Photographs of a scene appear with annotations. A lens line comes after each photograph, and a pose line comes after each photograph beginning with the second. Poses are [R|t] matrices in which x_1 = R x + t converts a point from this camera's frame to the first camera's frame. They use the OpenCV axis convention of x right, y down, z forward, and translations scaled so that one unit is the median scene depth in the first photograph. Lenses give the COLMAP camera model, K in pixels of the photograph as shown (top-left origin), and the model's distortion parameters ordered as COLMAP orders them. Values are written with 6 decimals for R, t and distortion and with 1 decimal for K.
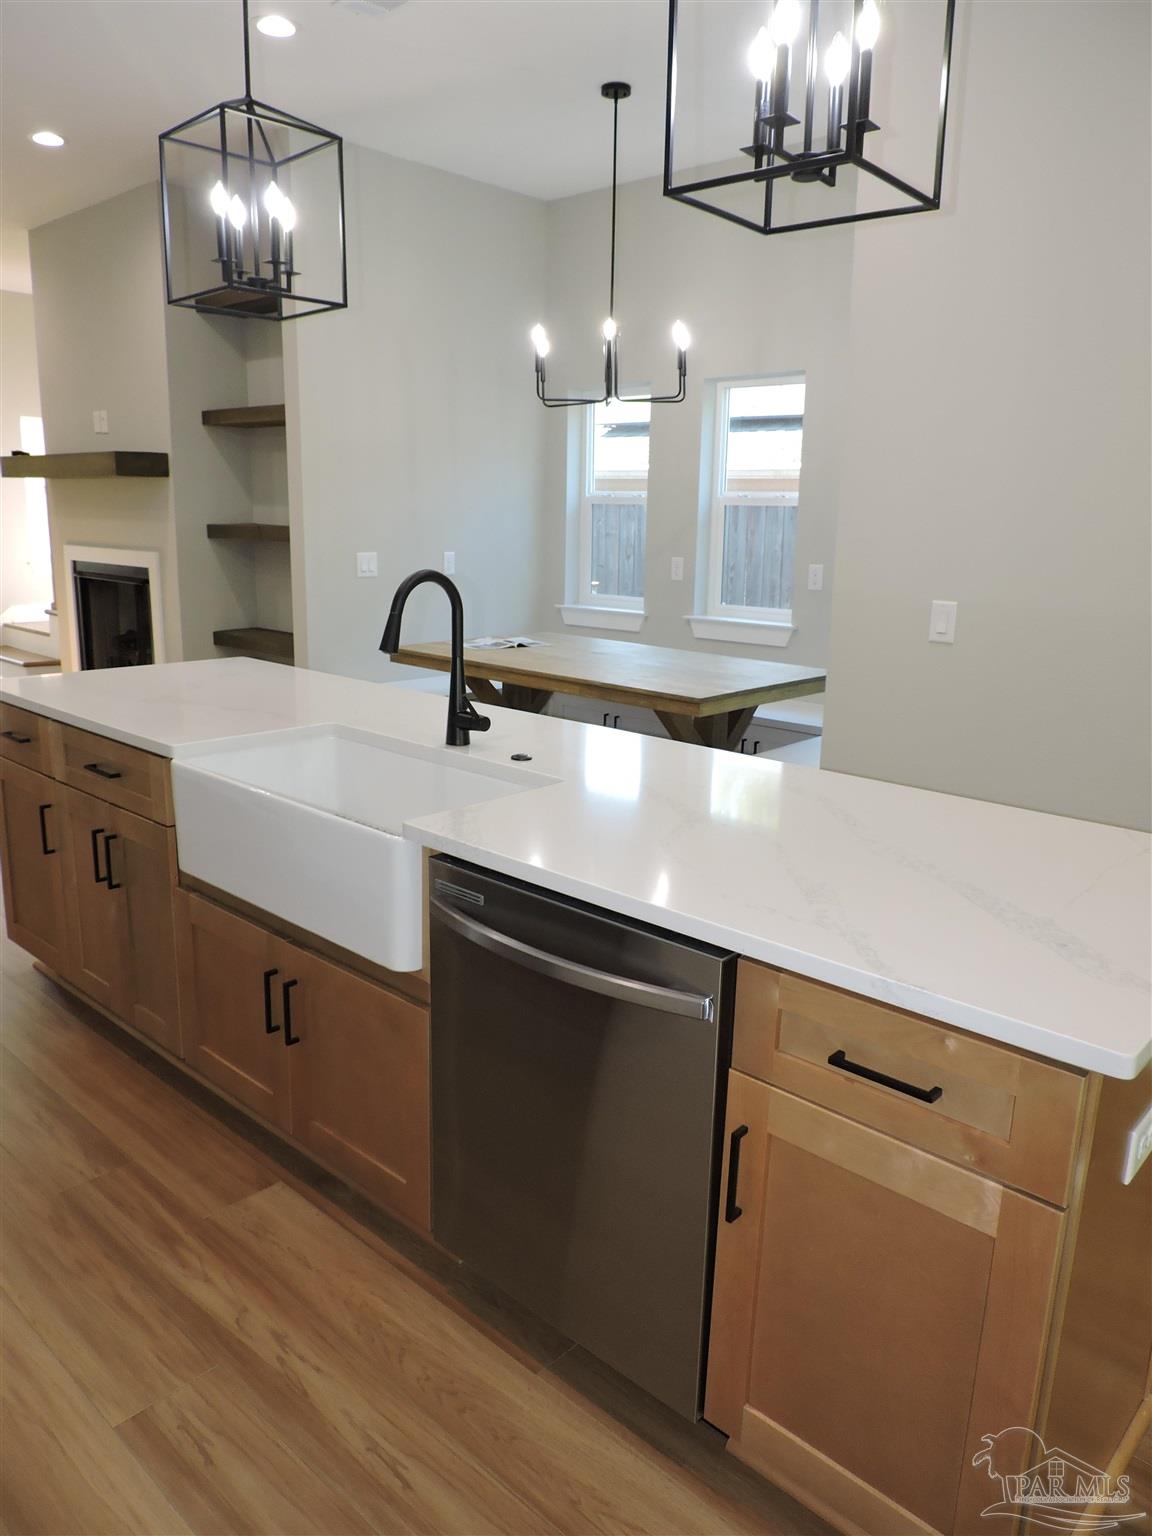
lens RADIAL K [[1085.5, 0, 560.4], [0, 1085.5, 774.3], [0, 0, 1]] dist [-0.032528, 0.016942]
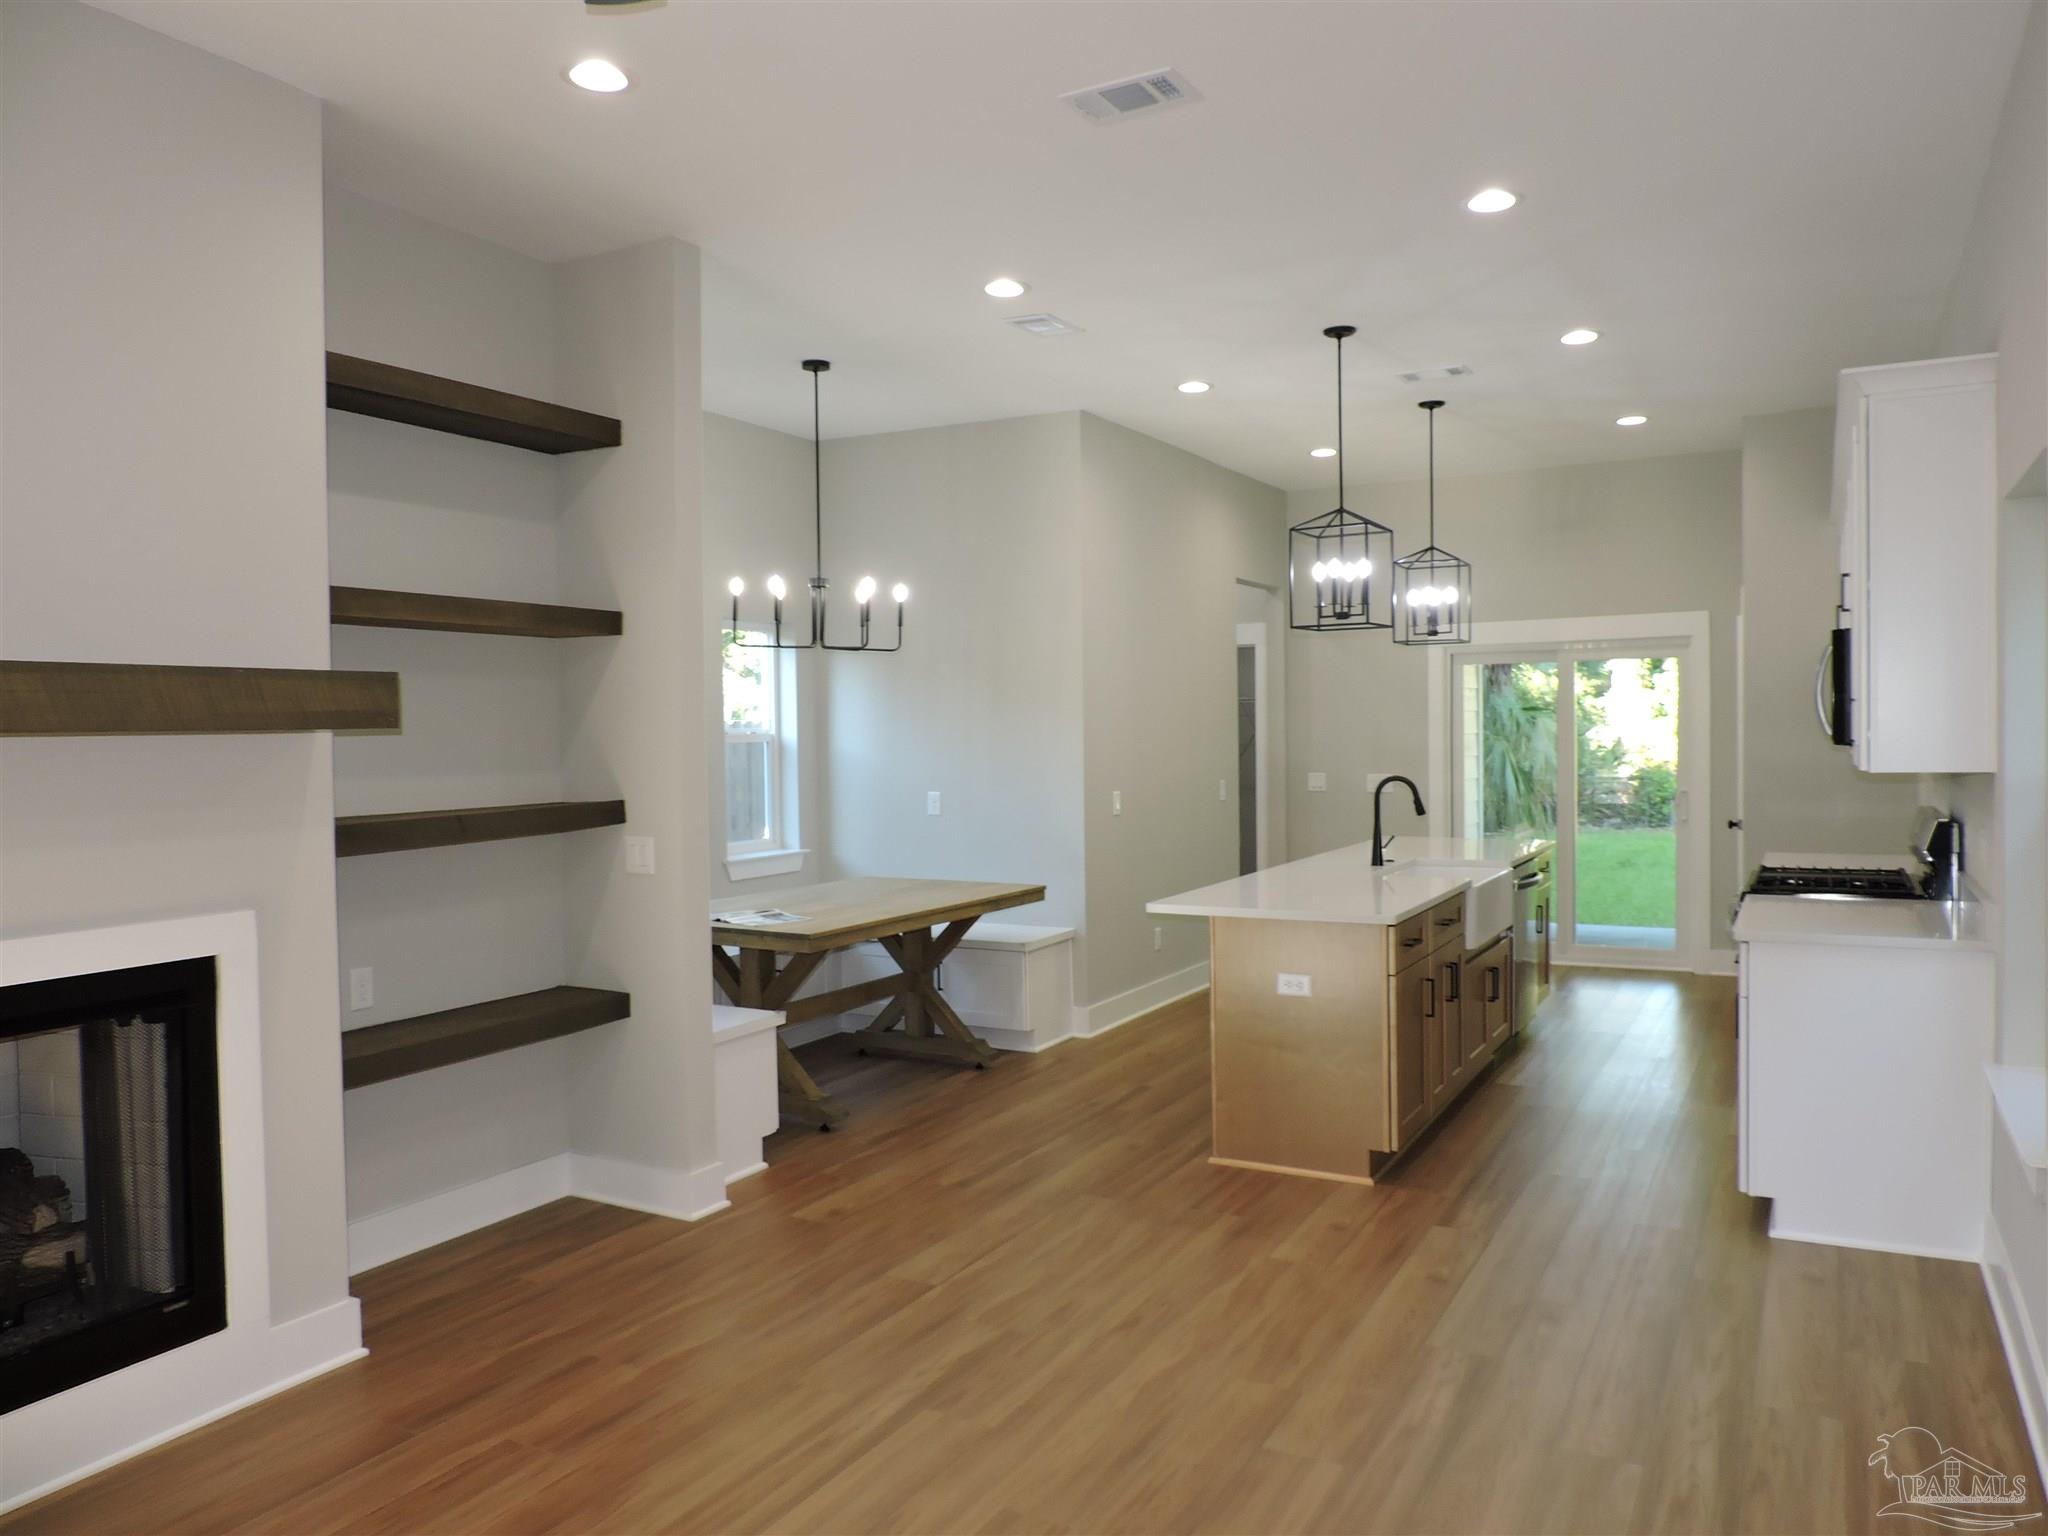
lens RADIAL K [[1447.4, 0, 1031.4], [0, 1447.4, 776.2], [0, 0, 1]] dist [-0.032528, 0.016942]
pose [[-0.240165, -0.054740, 0.969187, -1.146156], [0.236660, 0.964982, 0.113147, -0.293105], [-0.941442, 0.256542, -0.218800, 0.993097]]
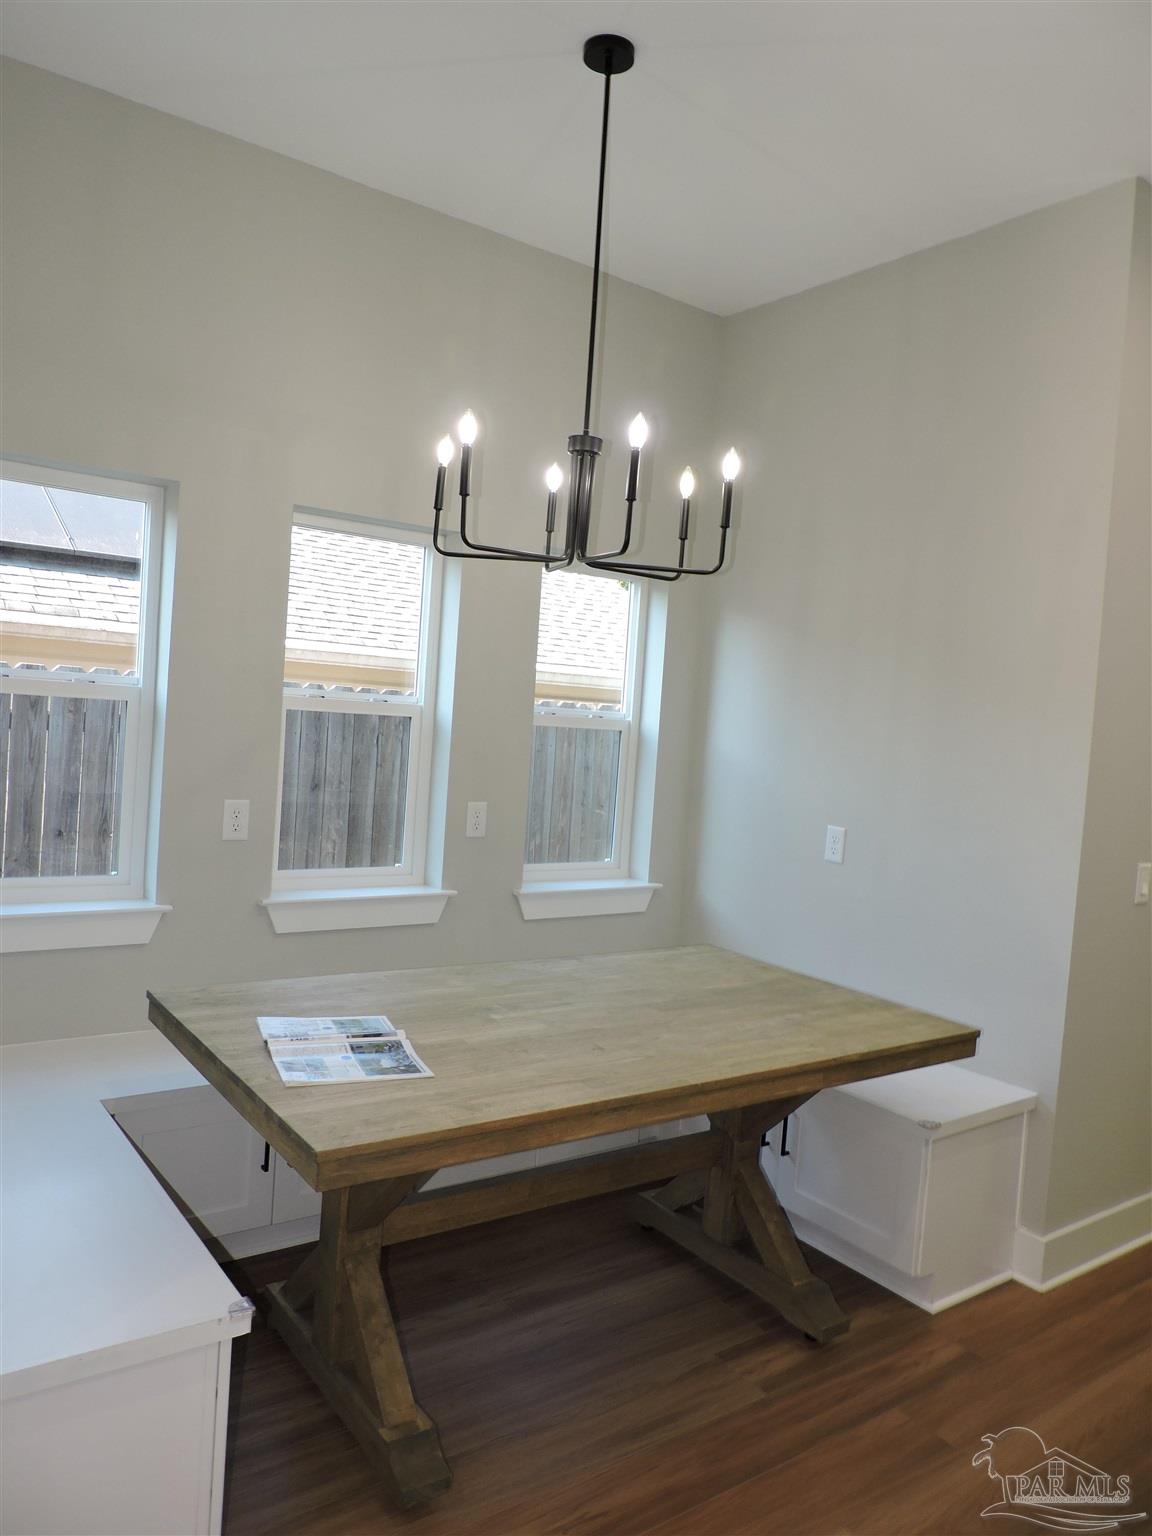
lens RADIAL K [[1085.5, 0, 582.3], [0, 1085.5, 764.3], [0, 0, 1]] dist [-0.032528, 0.016942]
pose [[0.191520, -0.054168, 0.979993, -0.447191], [0.170704, 0.985097, 0.021089, -0.220755], [-0.966530, 0.163250, 0.197913, 0.785562]]
